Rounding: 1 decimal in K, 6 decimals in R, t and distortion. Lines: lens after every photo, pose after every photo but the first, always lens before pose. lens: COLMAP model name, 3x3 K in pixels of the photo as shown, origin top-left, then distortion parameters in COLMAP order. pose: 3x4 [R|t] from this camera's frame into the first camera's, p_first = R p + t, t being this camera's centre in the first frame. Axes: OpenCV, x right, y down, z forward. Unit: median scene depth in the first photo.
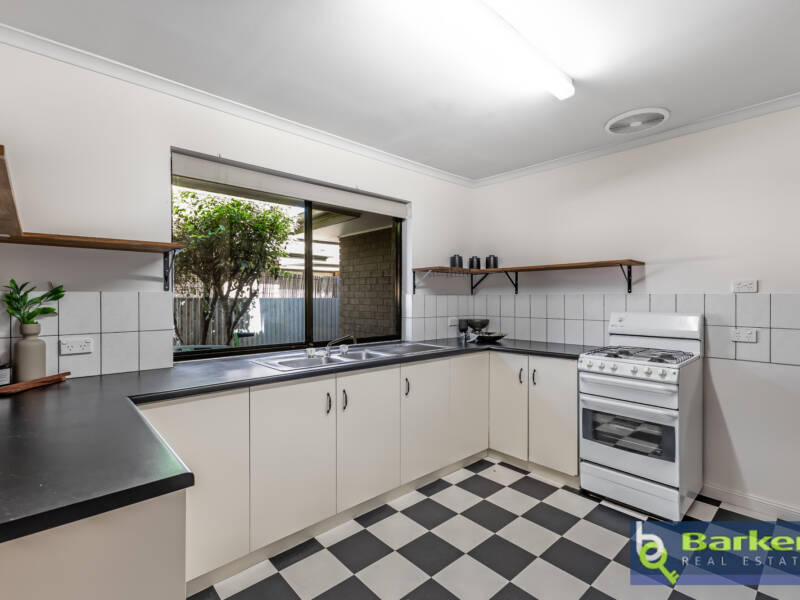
lens RADIAL K [[390.5, 0, 399.4], [0, 390.5, 299.1], [0, 0, 1]] dist [0.006399, -0.001749]
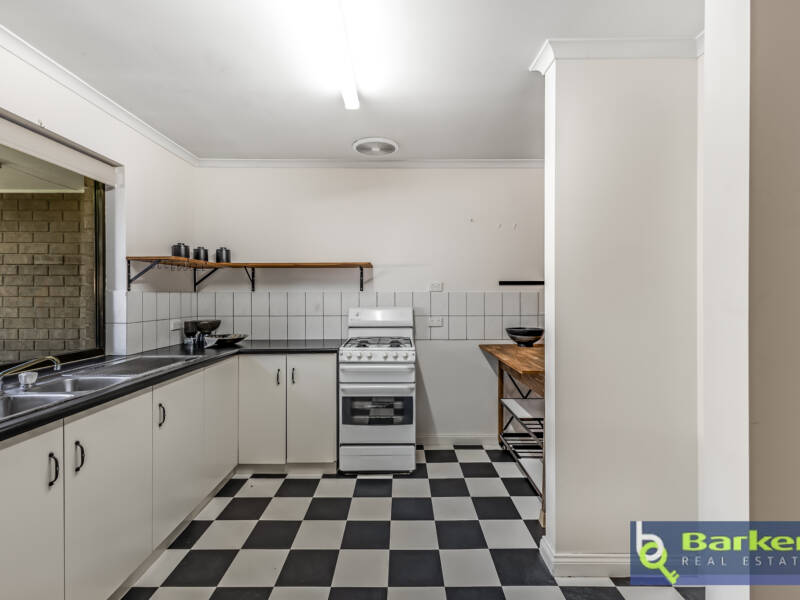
lens RADIAL K [[390.5, 0, 399.1], [0, 390.5, 295.2], [0, 0, 1]] dist [0.006399, -0.001749]
pose [[0.661536, -0.001490, 0.749912, -0.217690], [0.004141, 0.999990, -0.001666, -0.001255], [-0.749902, 0.004207, 0.661536, 0.147252]]
